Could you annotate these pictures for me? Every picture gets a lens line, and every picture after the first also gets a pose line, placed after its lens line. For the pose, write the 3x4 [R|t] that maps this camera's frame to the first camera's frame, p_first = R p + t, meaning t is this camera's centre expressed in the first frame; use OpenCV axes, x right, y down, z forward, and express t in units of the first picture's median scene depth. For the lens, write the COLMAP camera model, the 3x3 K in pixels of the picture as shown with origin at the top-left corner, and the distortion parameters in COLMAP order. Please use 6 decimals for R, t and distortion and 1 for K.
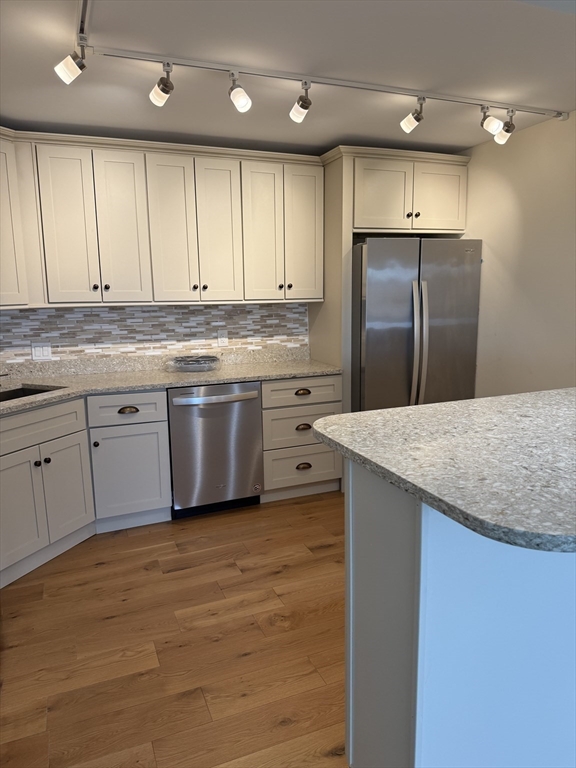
lens RADIAL K [[535.2, 0, 285.4], [0, 535.2, 380.4], [0, 0, 1]] dist [0.014571, -0.017937]
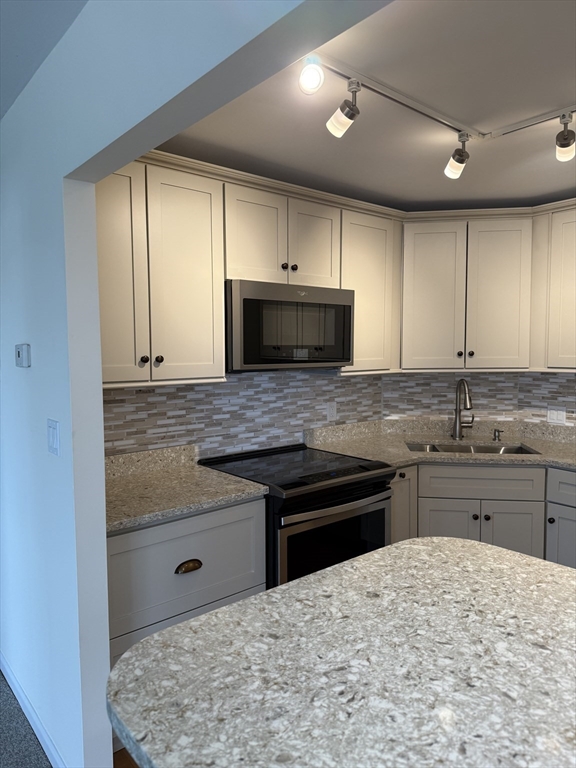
lens RADIAL K [[535.2, 0, 285.5], [0, 535.2, 386.9], [0, 0, 1]] dist [0.014571, -0.017937]
pose [[0.316606, 0.084526, -0.944784, 0.816203], [-0.157400, 0.986895, 0.035547, -0.158384], [0.935407, 0.137454, 0.325761, 0.525846]]
